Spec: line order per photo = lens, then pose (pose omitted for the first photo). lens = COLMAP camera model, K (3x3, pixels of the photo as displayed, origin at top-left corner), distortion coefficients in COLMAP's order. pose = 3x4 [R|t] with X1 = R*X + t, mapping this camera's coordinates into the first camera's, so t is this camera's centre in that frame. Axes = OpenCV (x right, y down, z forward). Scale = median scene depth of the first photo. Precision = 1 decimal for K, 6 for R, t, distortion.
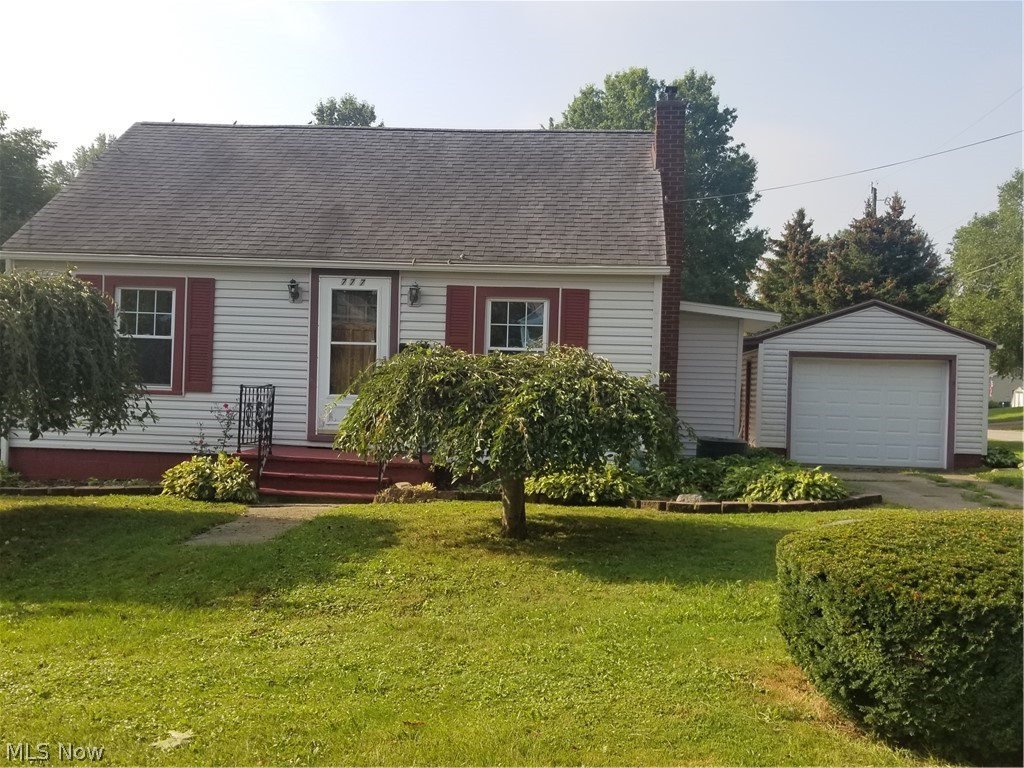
lens RADIAL K [[1087.5, 0, 515.1], [0, 1087.5, 396.5], [0, 0, 1]] dist [0.129930, -0.275475]
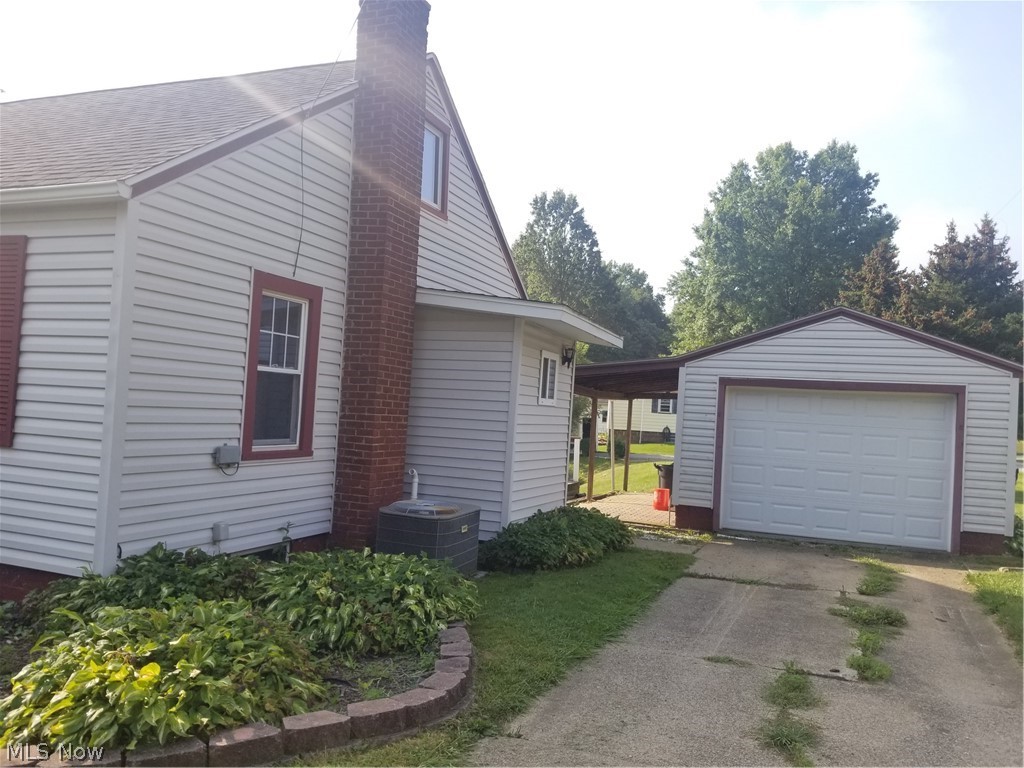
lens RADIAL K [[787.7, 0, 517.2], [0, 787.7, 400.3], [0, 0, 1]] dist [0.091168, -0.146954]
pose [[0.959921, 0.019827, -0.279569, 0.410807], [-0.028177, 0.999268, -0.025881, -0.012242], [0.278851, 0.032721, 0.959777, 0.678099]]
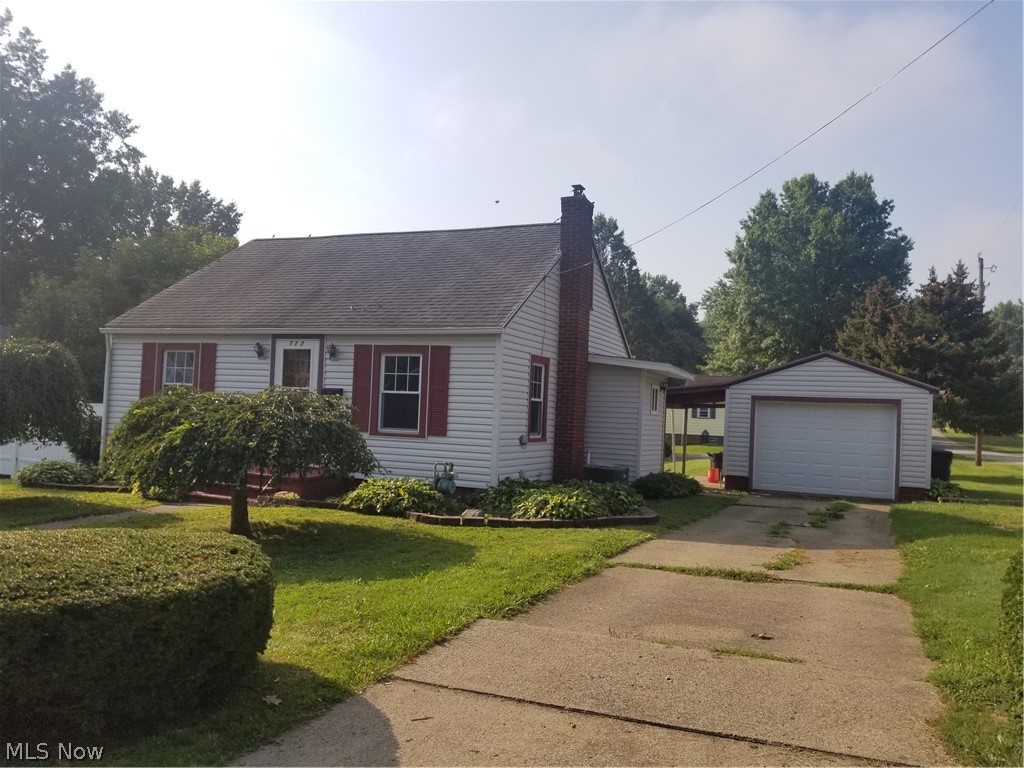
lens RADIAL K [[787.7, 0, 517.2], [0, 787.7, 400.3], [0, 0, 1]] dist [0.091168, -0.146954]
pose [[0.948555, 0.003673, -0.316590, 0.430576], [-0.015354, 0.999290, -0.034411, -0.003362], [0.316239, 0.037502, 0.947938, 0.145759]]
